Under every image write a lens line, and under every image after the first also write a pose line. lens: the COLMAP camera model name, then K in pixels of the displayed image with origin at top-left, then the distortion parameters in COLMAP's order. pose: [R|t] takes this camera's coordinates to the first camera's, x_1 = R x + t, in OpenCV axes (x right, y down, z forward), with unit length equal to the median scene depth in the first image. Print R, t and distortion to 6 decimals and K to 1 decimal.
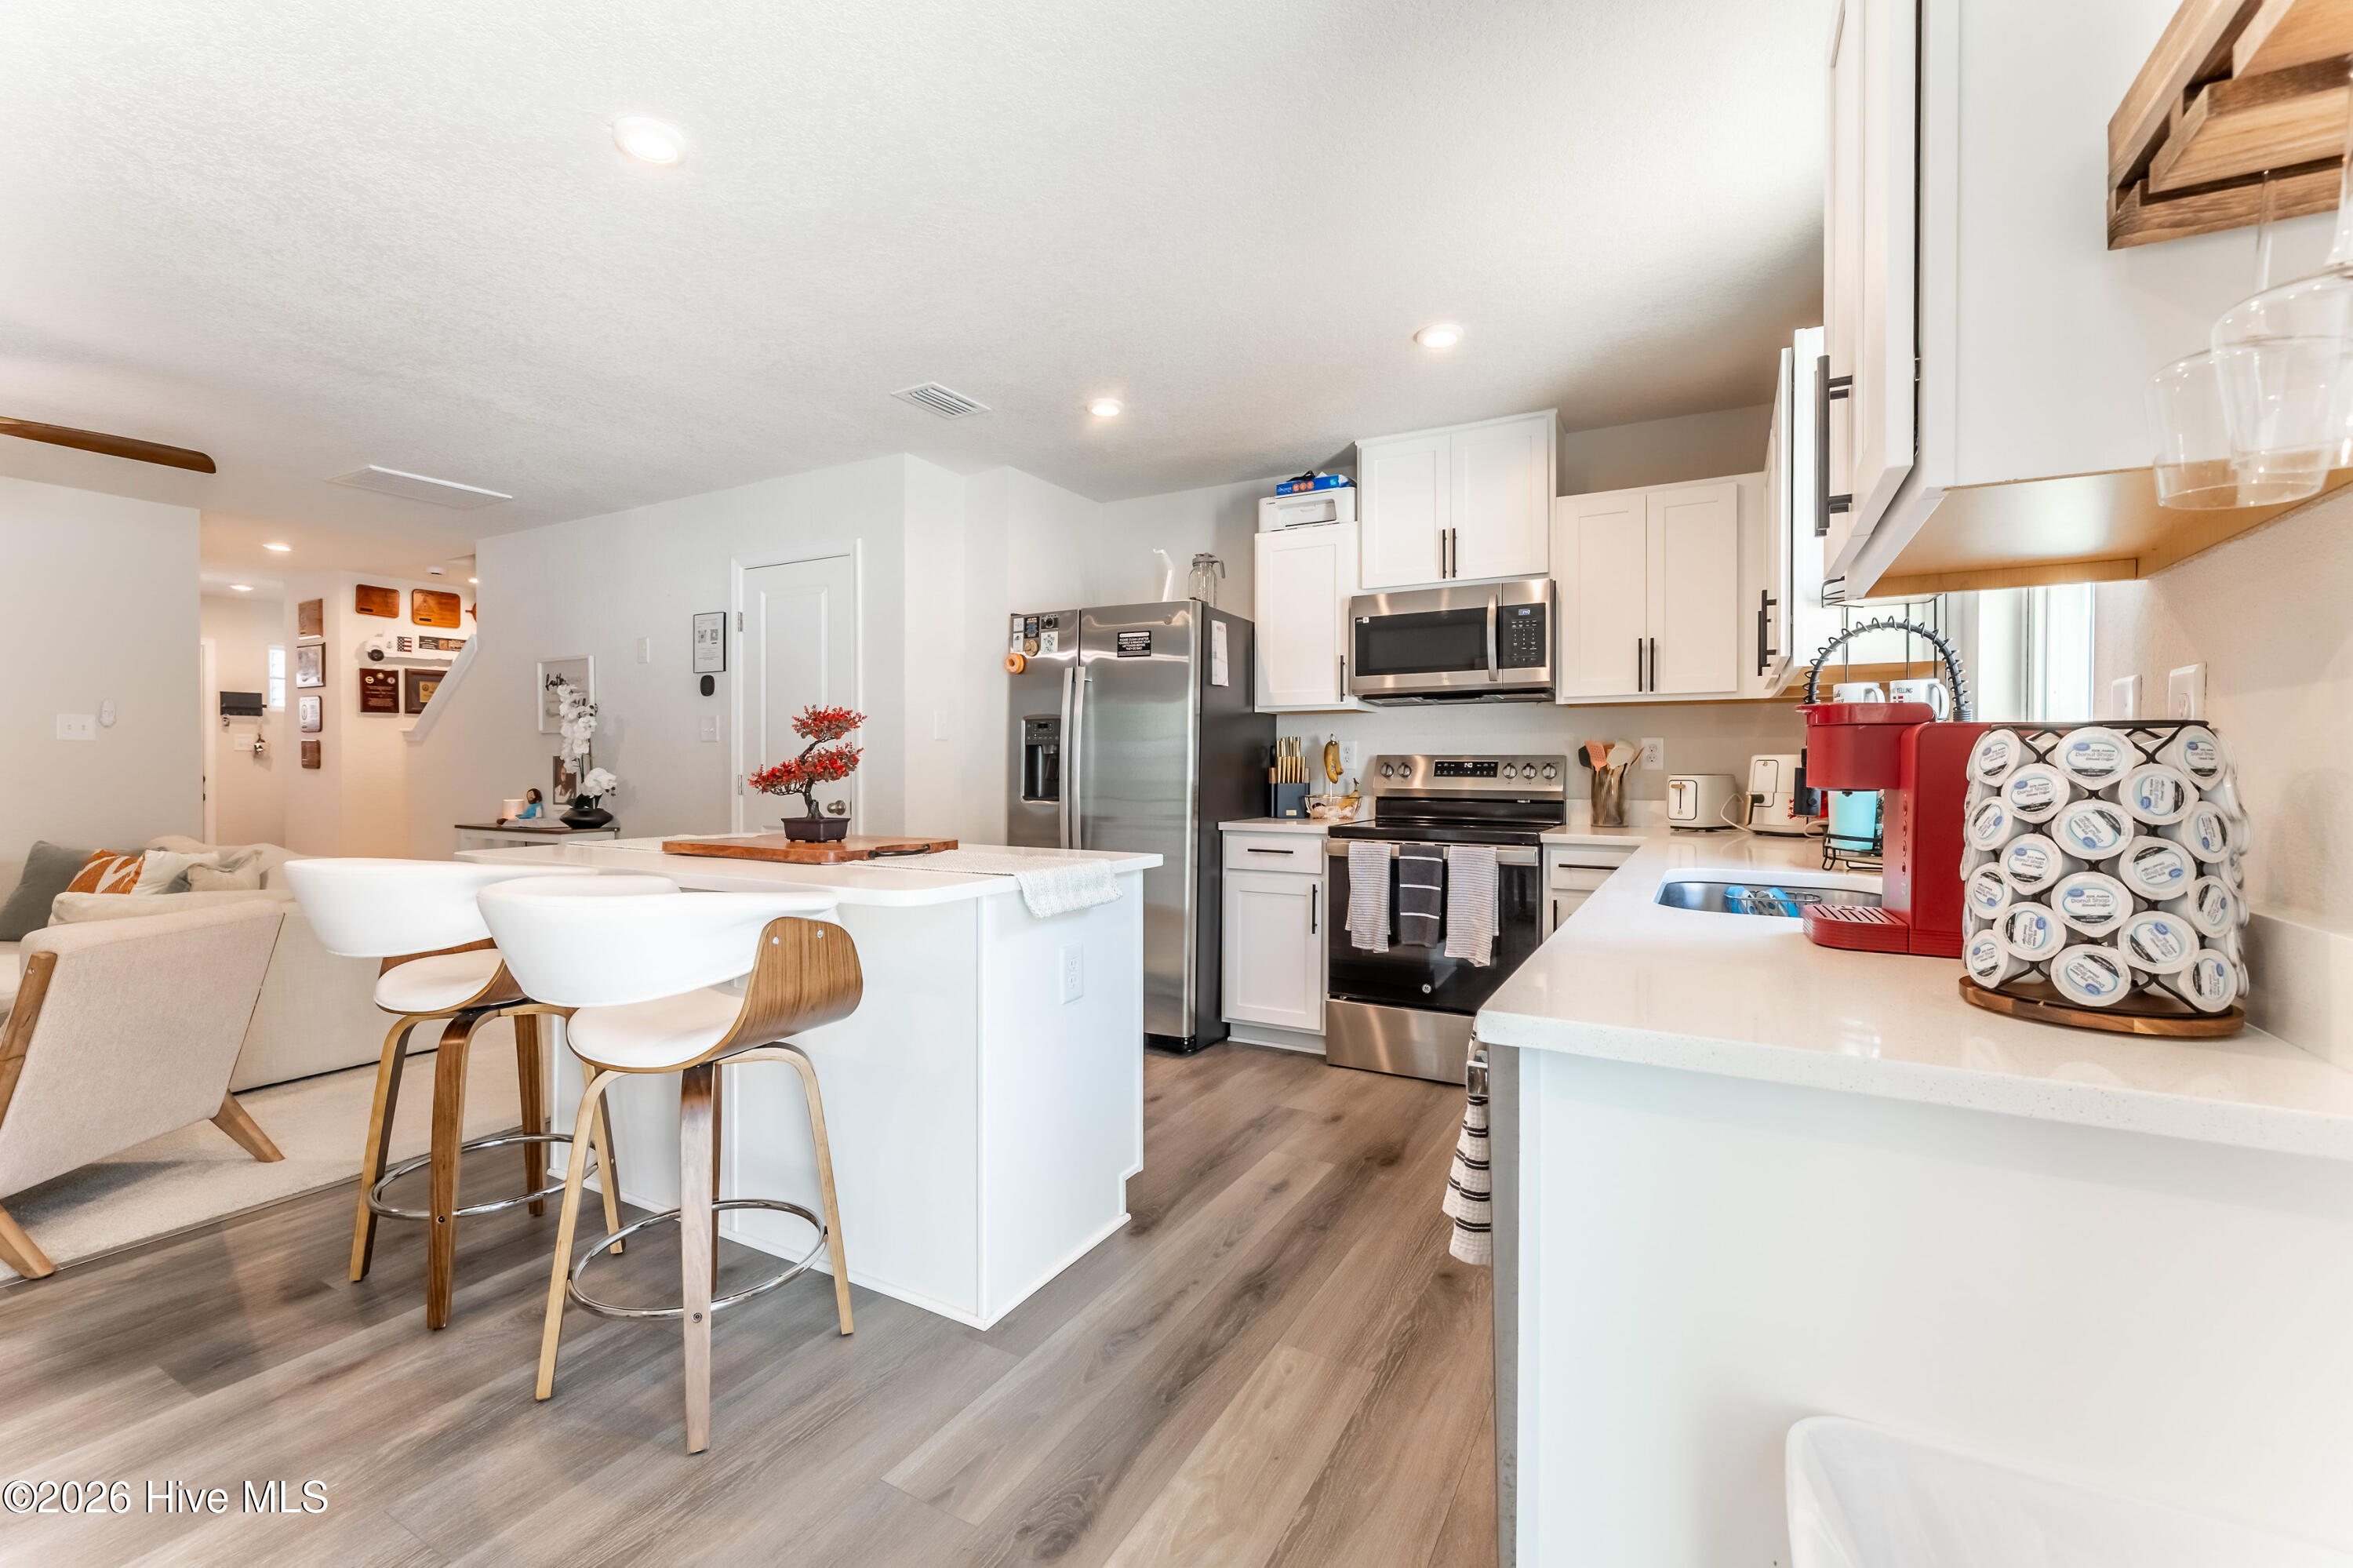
lens RADIAL K [[988.2, 0, 1176.5], [0, 988.2, 784.0], [0, 0, 1]] dist [-0.000590, -0.000254]
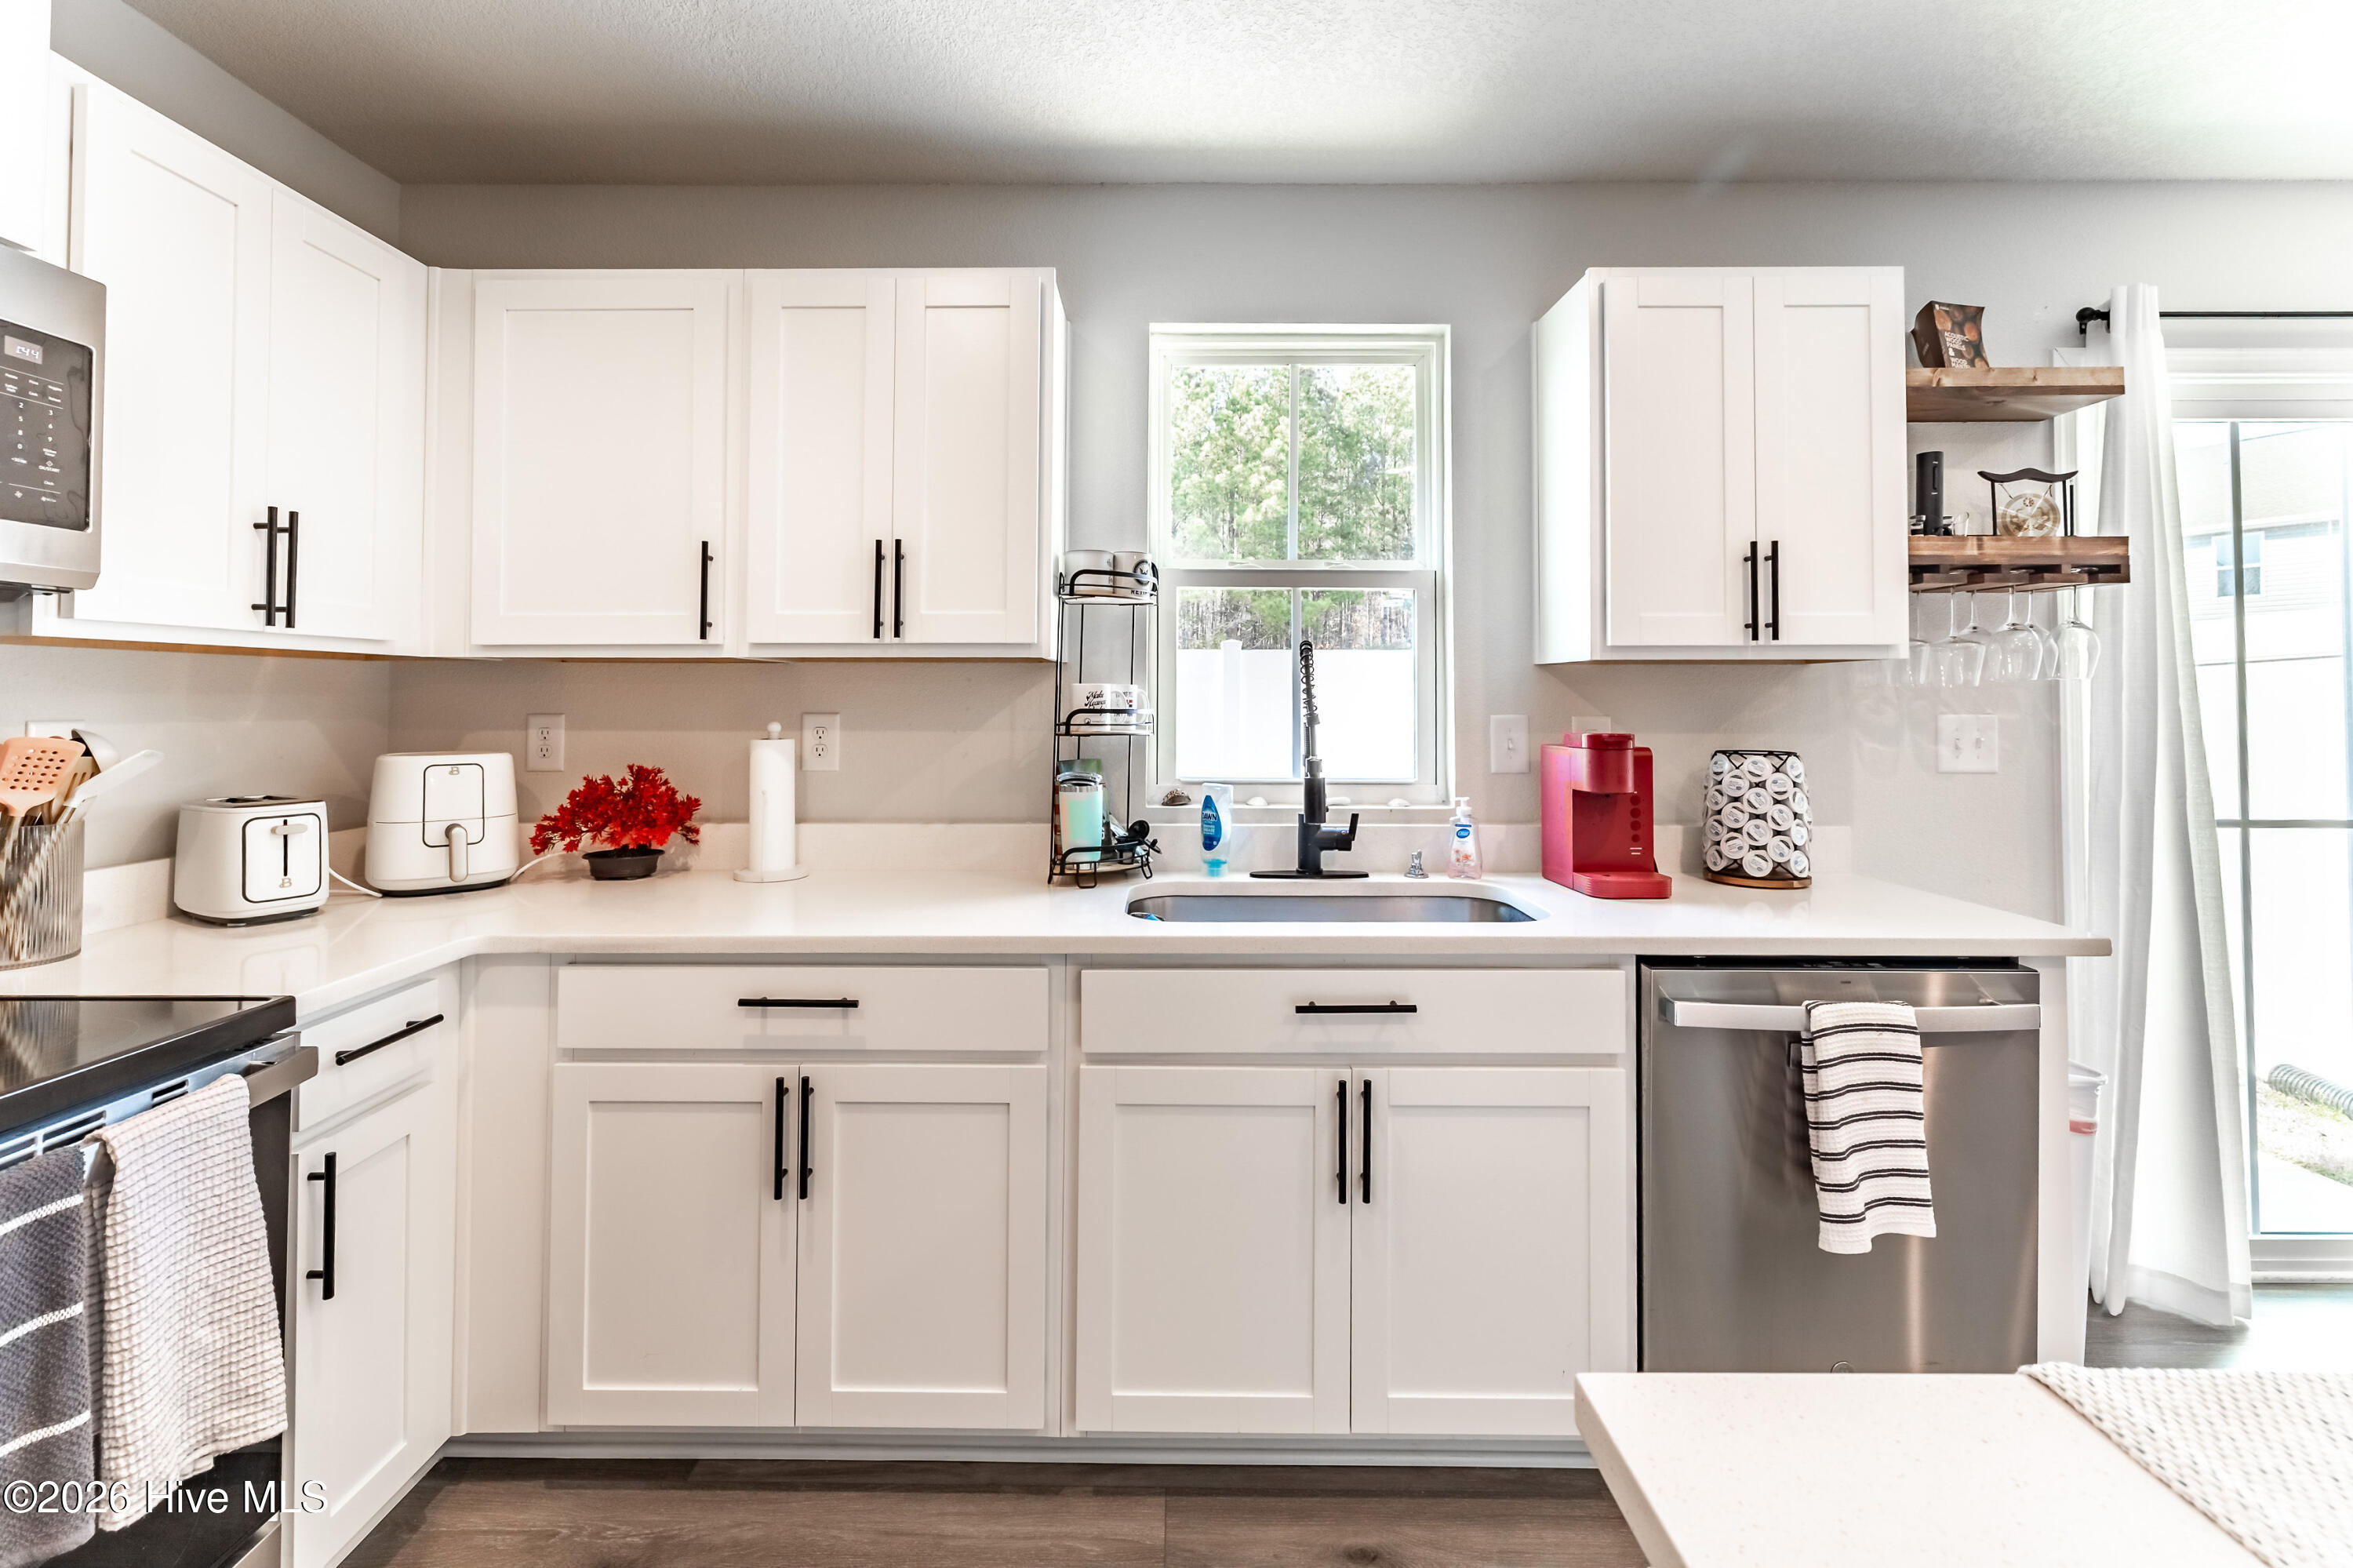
lens RADIAL K [[1052.5, 0, 1174.7], [0, 1052.5, 675.3], [0, 0, 1]] dist [-0.000604, -0.000058]
pose [[-0.465330, 0.017145, 0.884971, -0.136294], [0.014889, 0.999823, -0.011541, -0.057469], [-0.885012, 0.007806, -0.465502, 0.821505]]
